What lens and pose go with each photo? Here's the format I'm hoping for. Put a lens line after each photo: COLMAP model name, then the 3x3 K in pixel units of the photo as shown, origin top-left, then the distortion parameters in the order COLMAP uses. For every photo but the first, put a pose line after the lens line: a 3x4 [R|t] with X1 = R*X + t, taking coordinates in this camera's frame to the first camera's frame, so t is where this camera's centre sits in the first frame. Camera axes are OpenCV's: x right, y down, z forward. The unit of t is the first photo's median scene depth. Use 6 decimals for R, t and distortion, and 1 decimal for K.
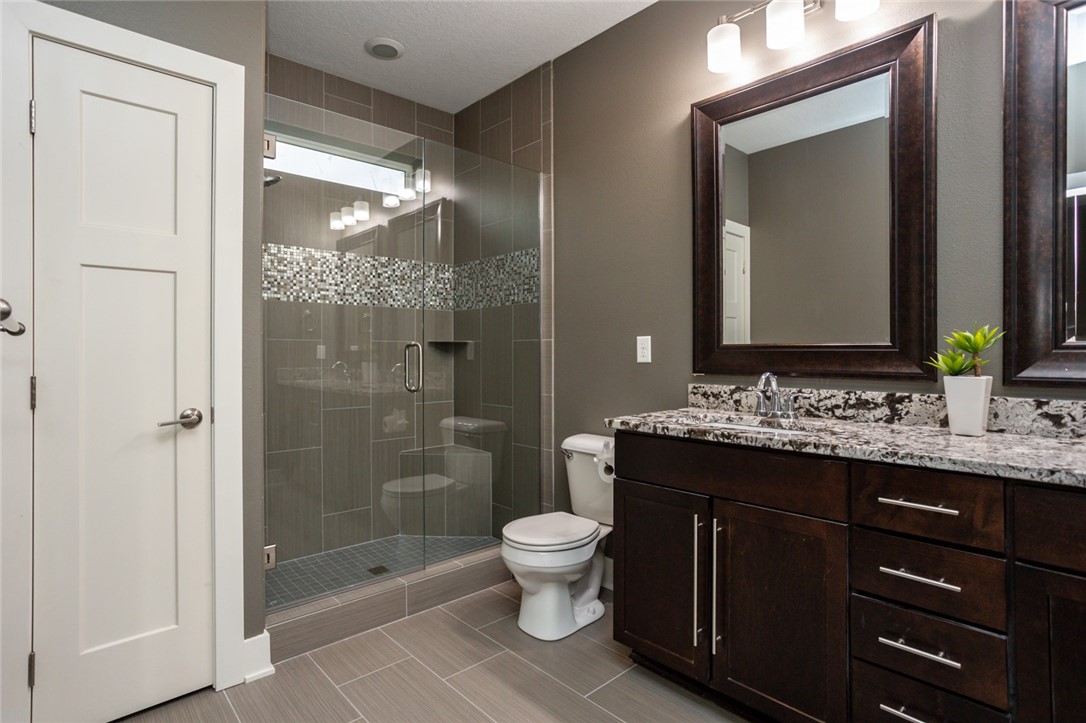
lens RADIAL K [[535.5, 0, 542.5], [0, 535.5, 347.7], [0, 0, 1]] dist [-0.031990, 0.021270]
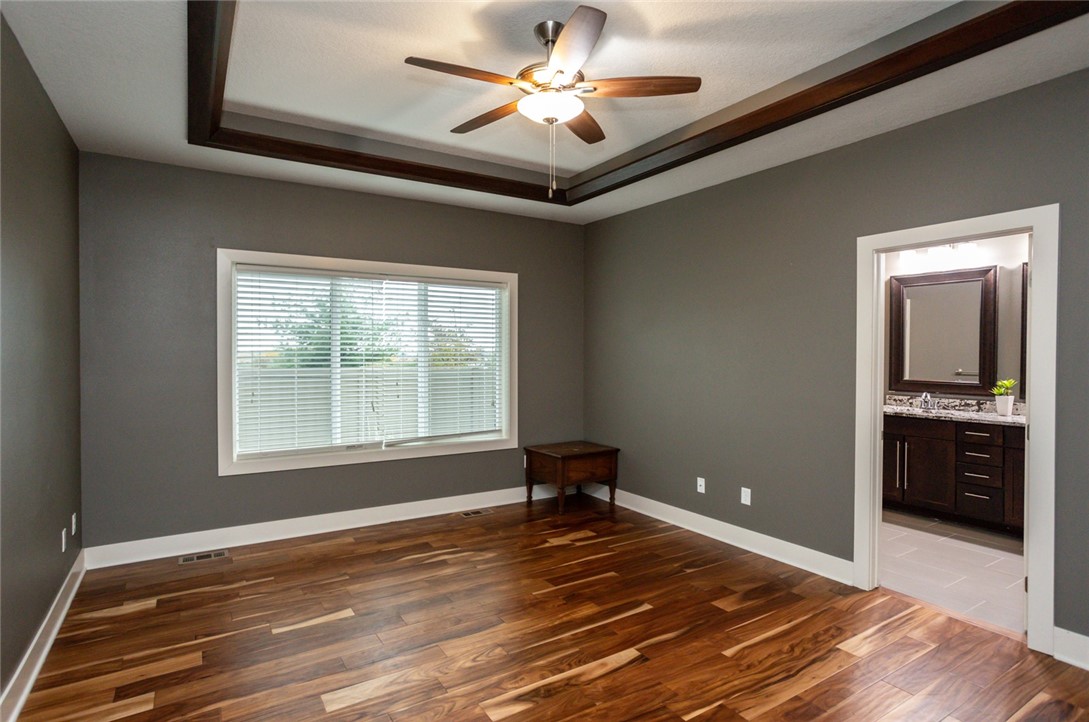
lens RADIAL K [[545.0, 0, 534.9], [0, 545.0, 360.1], [0, 0, 1]] dist [-0.062191, 0.047271]
pose [[0.978769, 0.001700, -0.204959, -0.962849], [0.003629, 0.999665, 0.025624, -0.193738], [0.204934, -0.025824, 0.978435, -2.046532]]
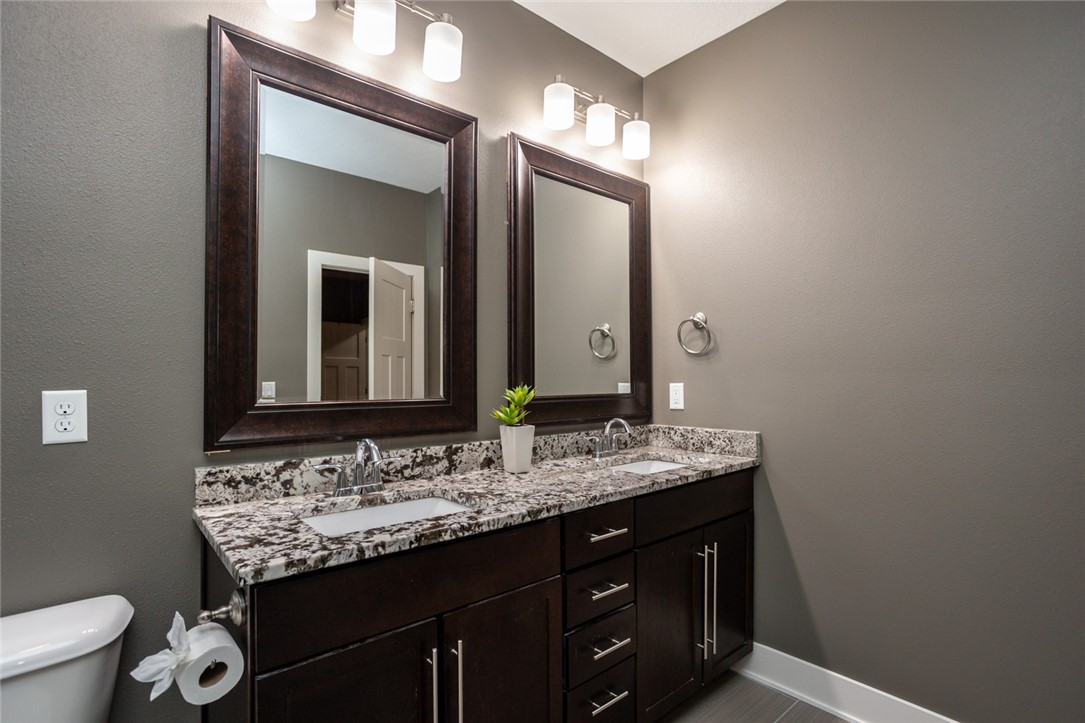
lens RADIAL K [[526.6, 0, 541.4], [0, 526.6, 370.9], [0, 0, 1]] dist [-0.032870, 0.020279]
pose [[0.046839, 0.011988, 0.998830, -0.383747], [-0.011685, 0.999866, -0.011452, -0.054144], [-0.998834, -0.011135, 0.046973, 0.746195]]
